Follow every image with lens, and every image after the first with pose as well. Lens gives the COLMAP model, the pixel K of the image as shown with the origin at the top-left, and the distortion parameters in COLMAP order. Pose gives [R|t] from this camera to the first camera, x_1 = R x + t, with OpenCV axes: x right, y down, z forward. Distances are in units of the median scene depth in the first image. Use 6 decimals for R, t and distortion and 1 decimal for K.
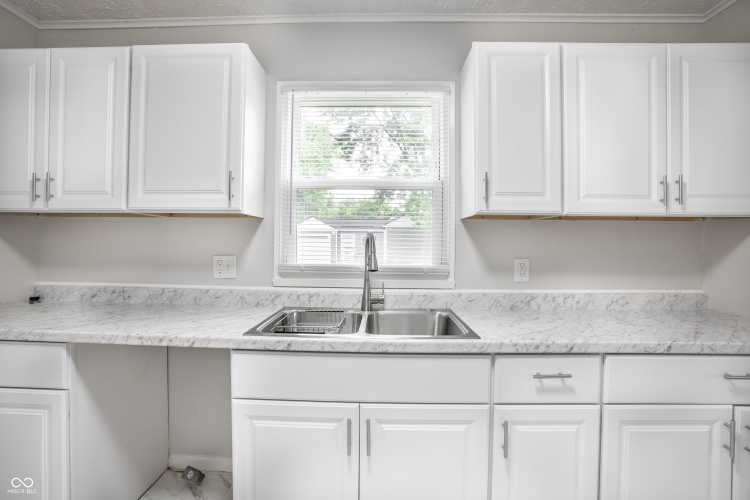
lens RADIAL K [[362.0, 0, 378.2], [0, 362.0, 243.3], [0, 0, 1]] dist [-0.082267, 0.033983]
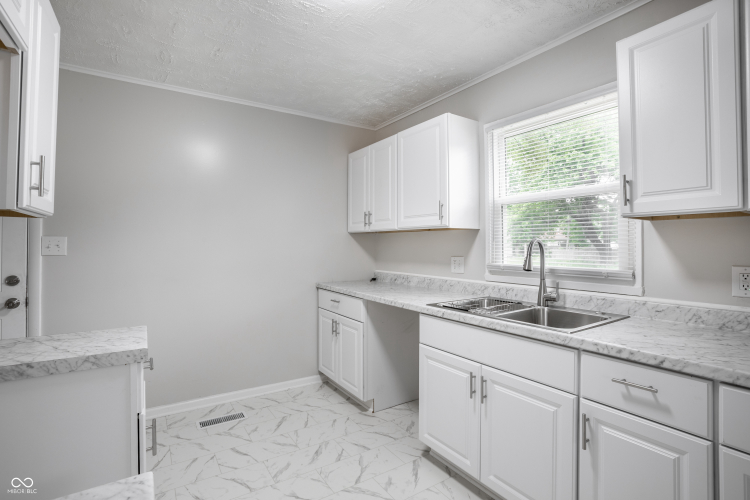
lens RADIAL K [[362.0, 0, 378.2], [0, 362.0, 243.3], [0, 0, 1]] dist [-0.082267, 0.033983]
pose [[0.572973, -0.014329, -0.819449, 0.598879], [0.004957, 0.999889, -0.014019, -0.000536], [0.819559, 0.003971, 0.572981, -0.081230]]
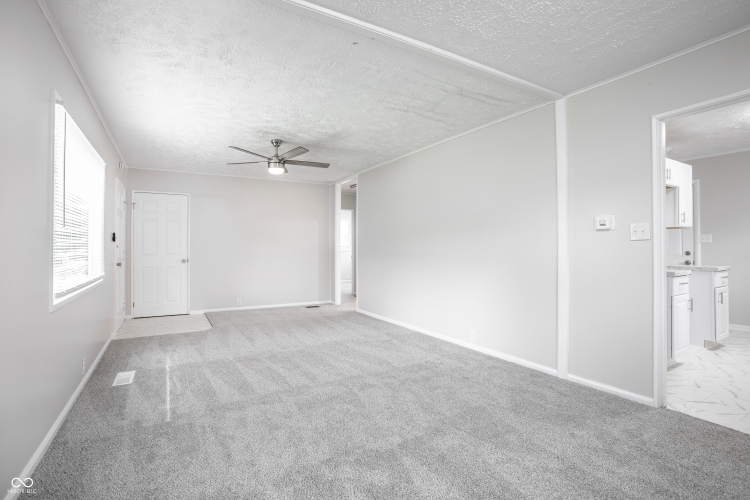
lens RADIAL K [[343.5, 0, 372.9], [0, 343.5, 249.1], [0, 0, 1]] dist [-0.080545, 0.037590]
pose [[-0.856858, -0.008383, -0.515485, 2.550768], [-0.003963, 0.999945, -0.009674, 0.102793], [0.515538, -0.006247, -0.856844, 0.551790]]
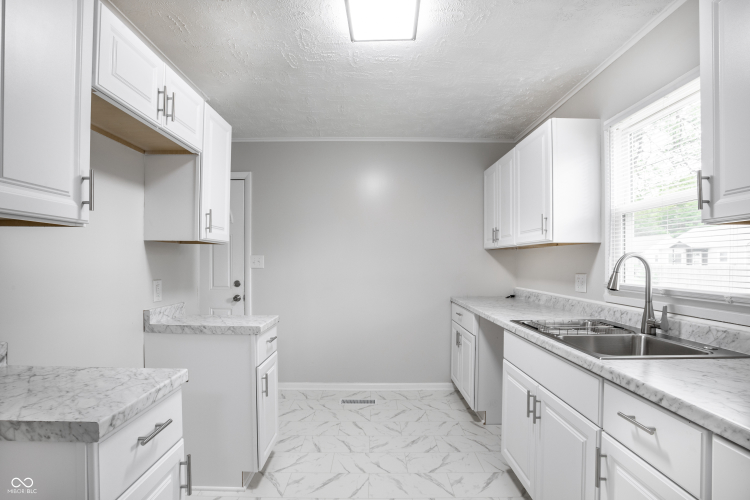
lens RADIAL K [[369.2, 0, 377.4], [0, 369.2, 271.2], [0, 0, 1]] dist [-0.073134, 0.030464]
pose [[0.028836, 0.014058, -0.999485, 0.892013], [-0.001351, 0.999901, 0.014025, 0.007676], [0.999583, 0.000945, 0.028852, 0.253183]]
